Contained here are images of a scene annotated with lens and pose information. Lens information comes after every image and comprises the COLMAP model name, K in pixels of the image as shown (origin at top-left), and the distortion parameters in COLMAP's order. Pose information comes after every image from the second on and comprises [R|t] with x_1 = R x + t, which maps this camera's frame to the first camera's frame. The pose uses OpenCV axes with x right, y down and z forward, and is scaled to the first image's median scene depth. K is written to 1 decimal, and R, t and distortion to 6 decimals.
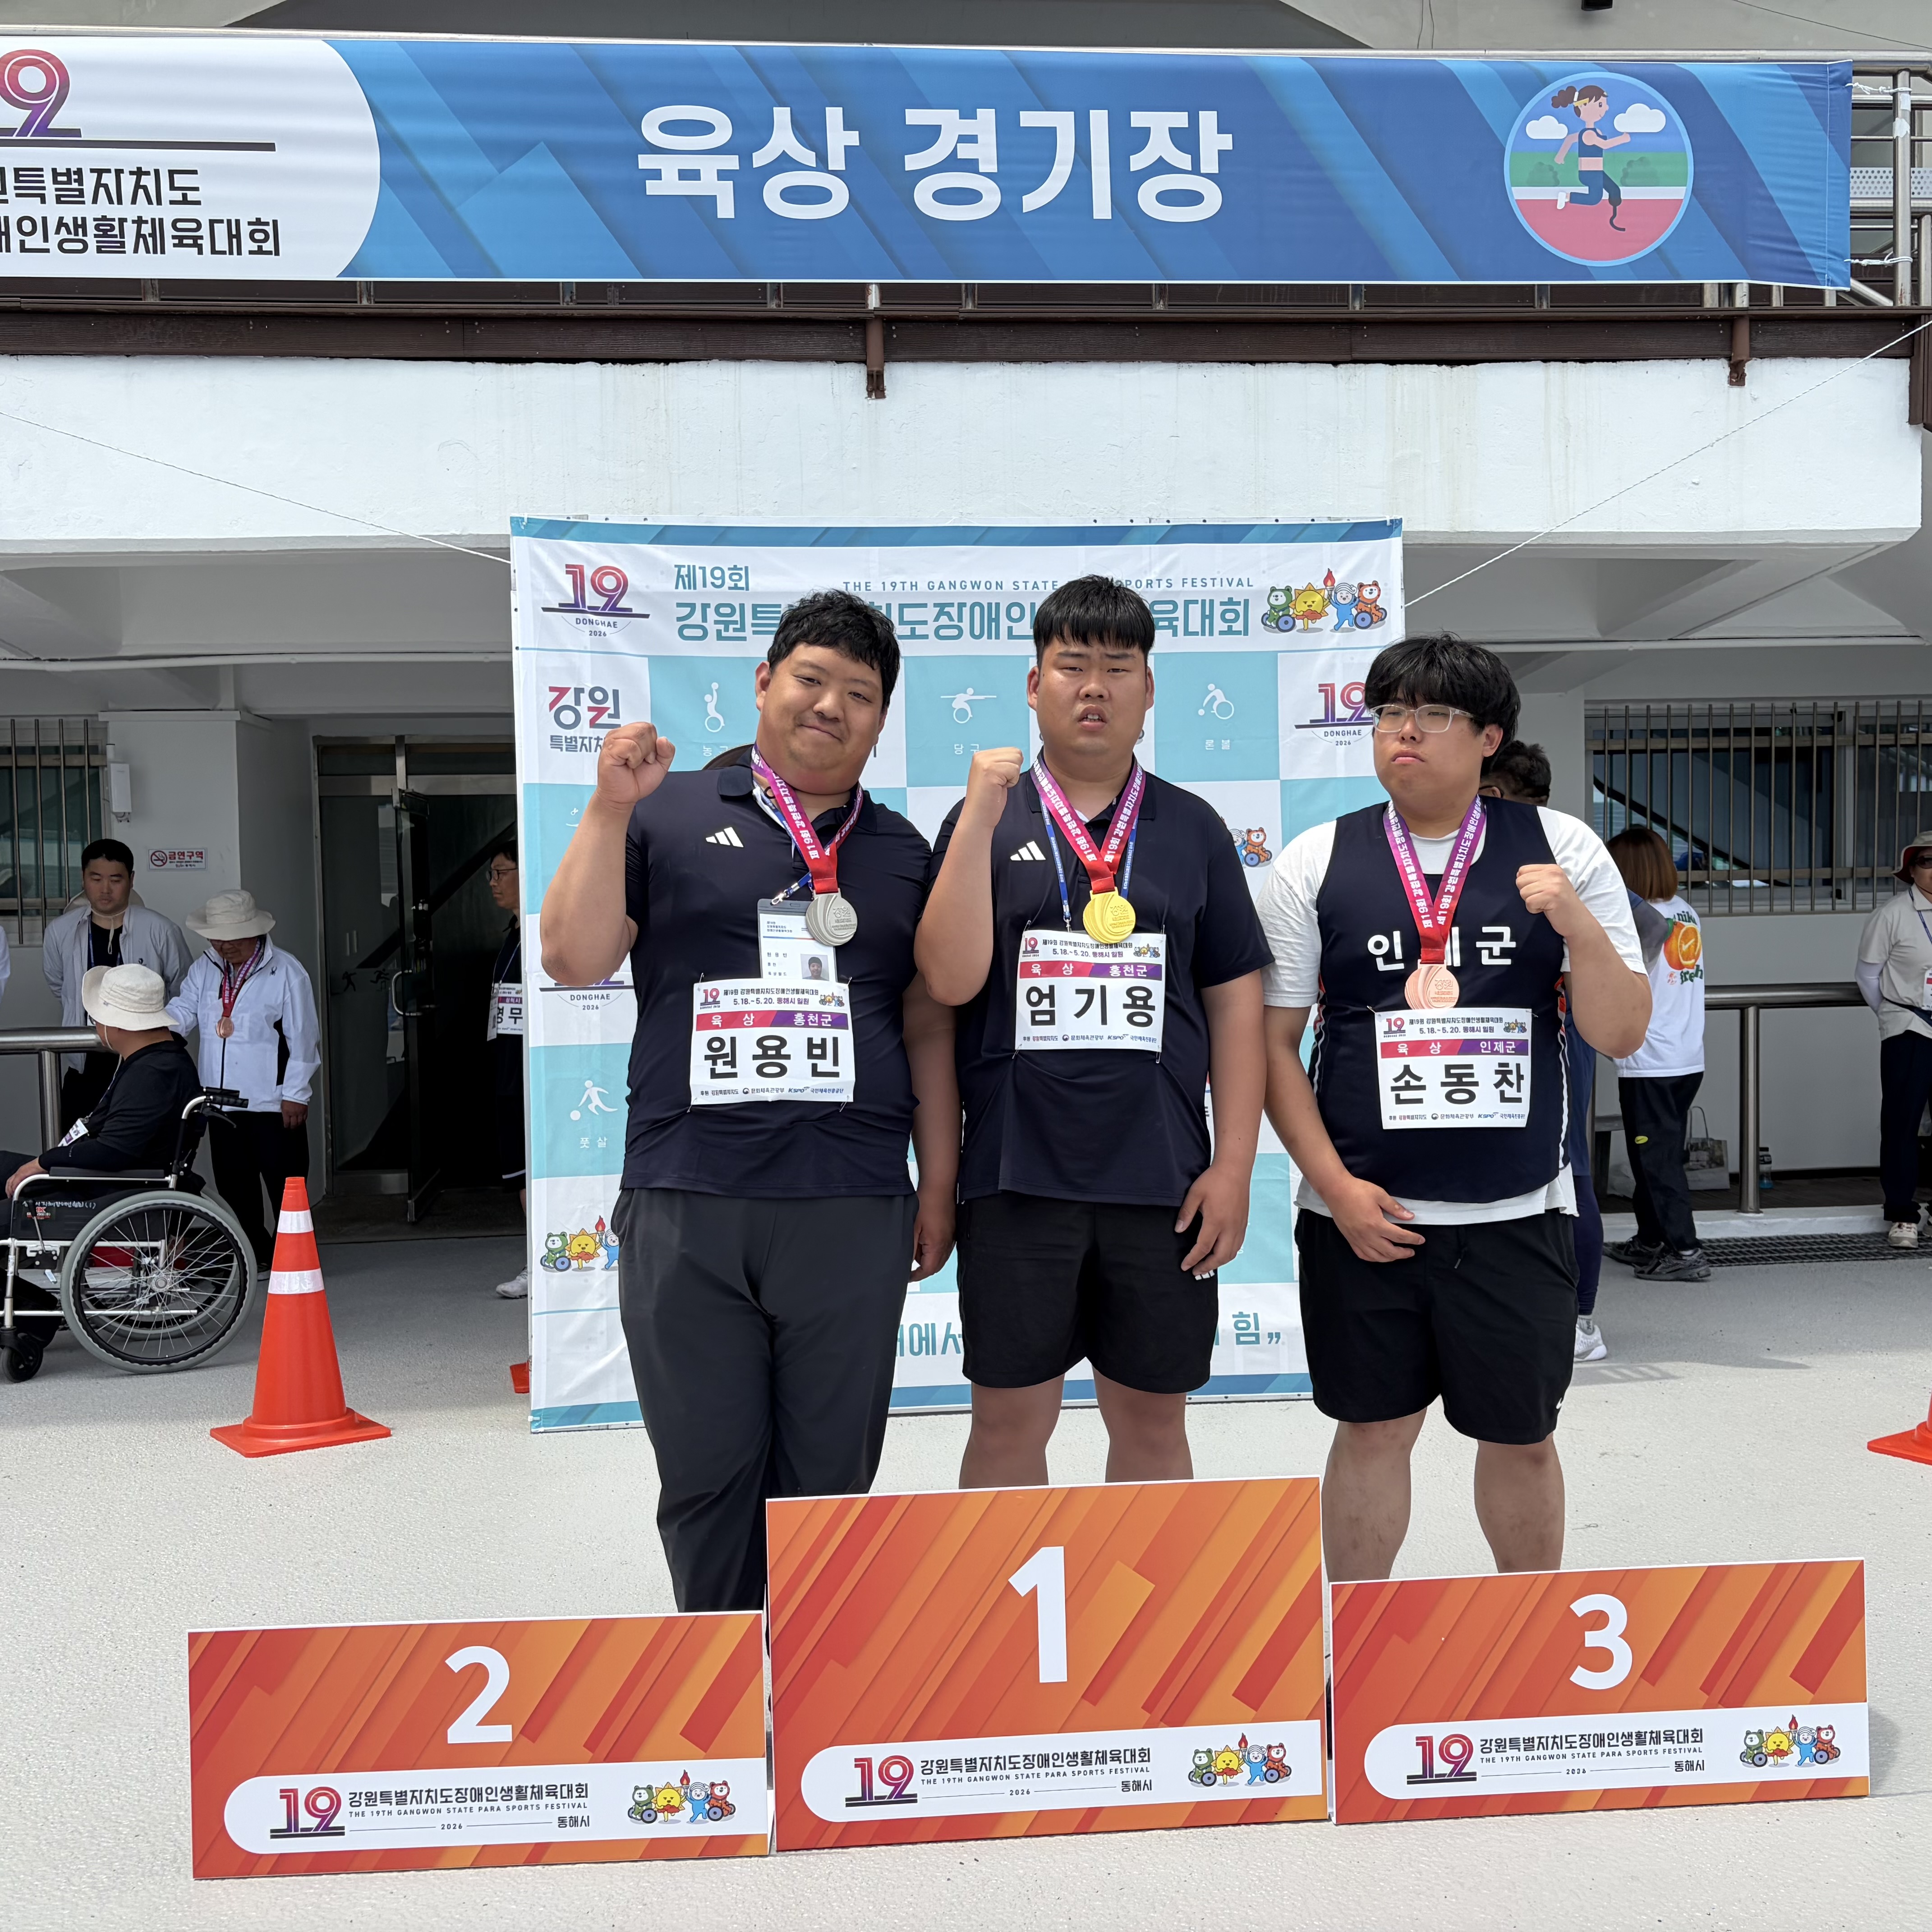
lens RADIAL K [[2047.6, 0, 797.5], [0, 2047.6, 961.7], [0, 0, 1]] dist [-0.014584, 0.022396]
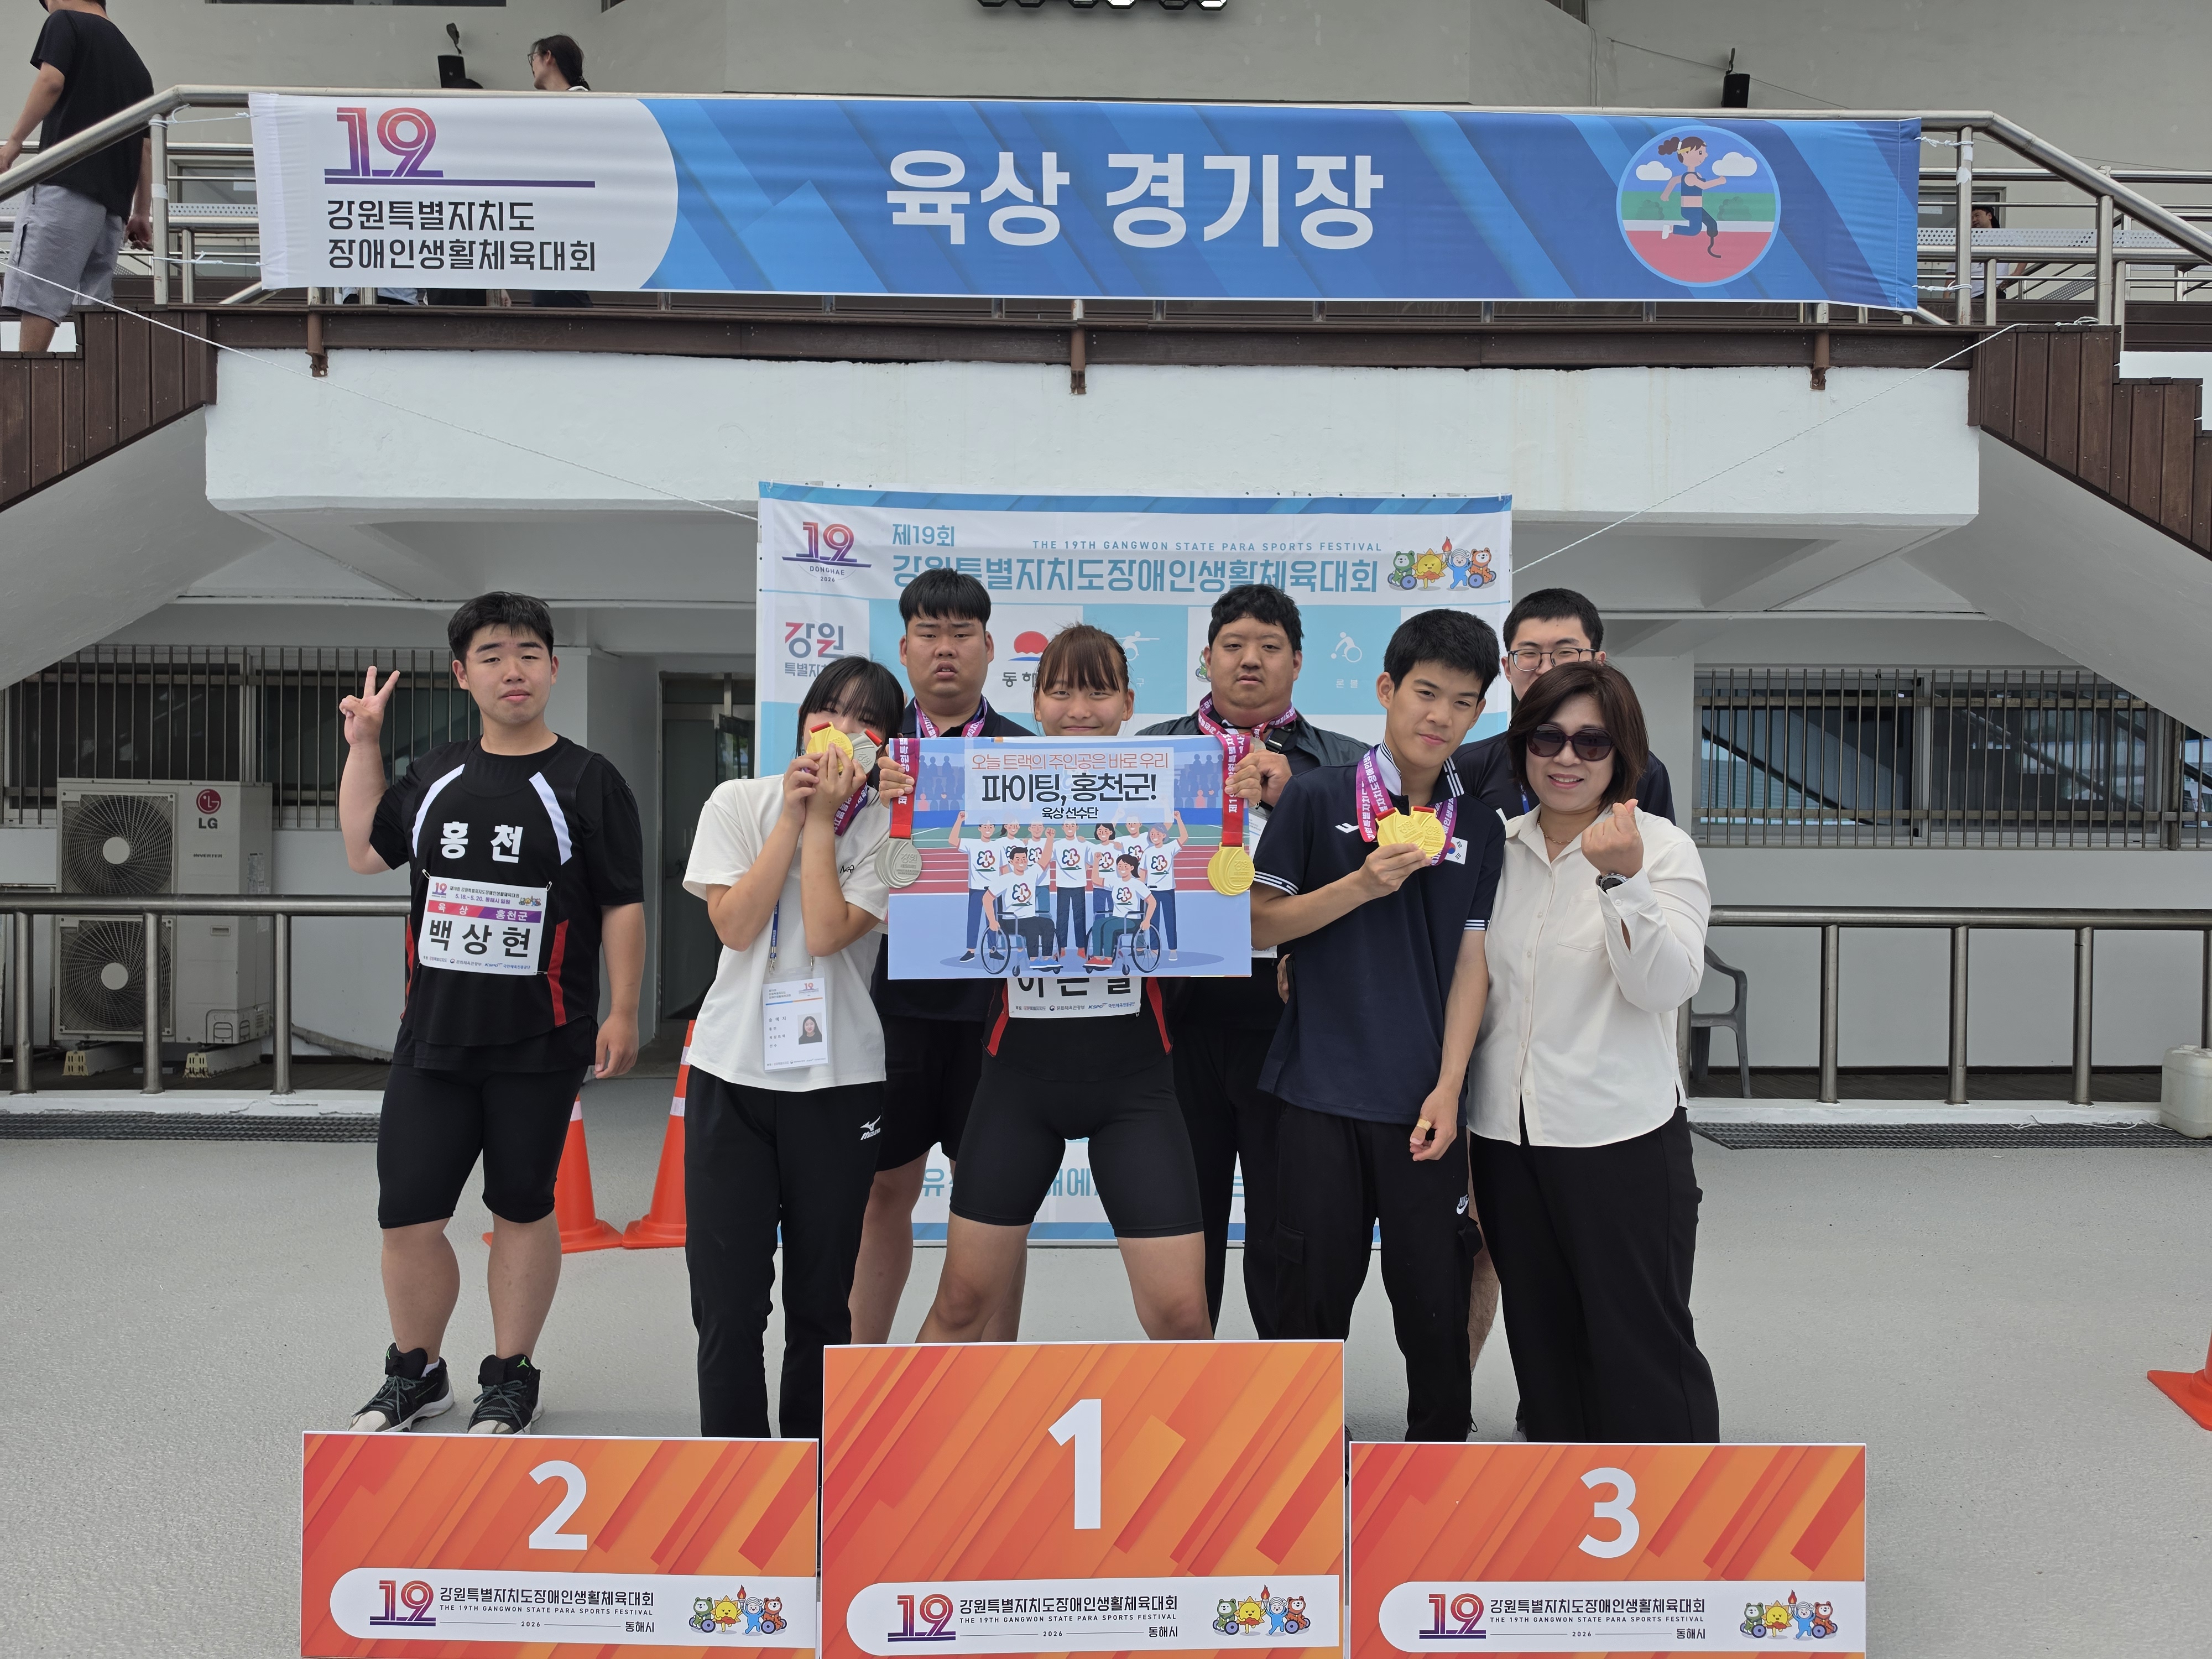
lens RADIAL K [[1466.6, 0, 1106.0], [0, 1466.6, 829.5], [0, 0, 1]] dist [0.061632, -0.115556]
pose [[0.997443, 0.028663, -0.065469, 0.120403], [-0.030928, 0.998949, -0.033842, 0.010090], [0.064430, 0.035780, 0.997281, 0.145425]]
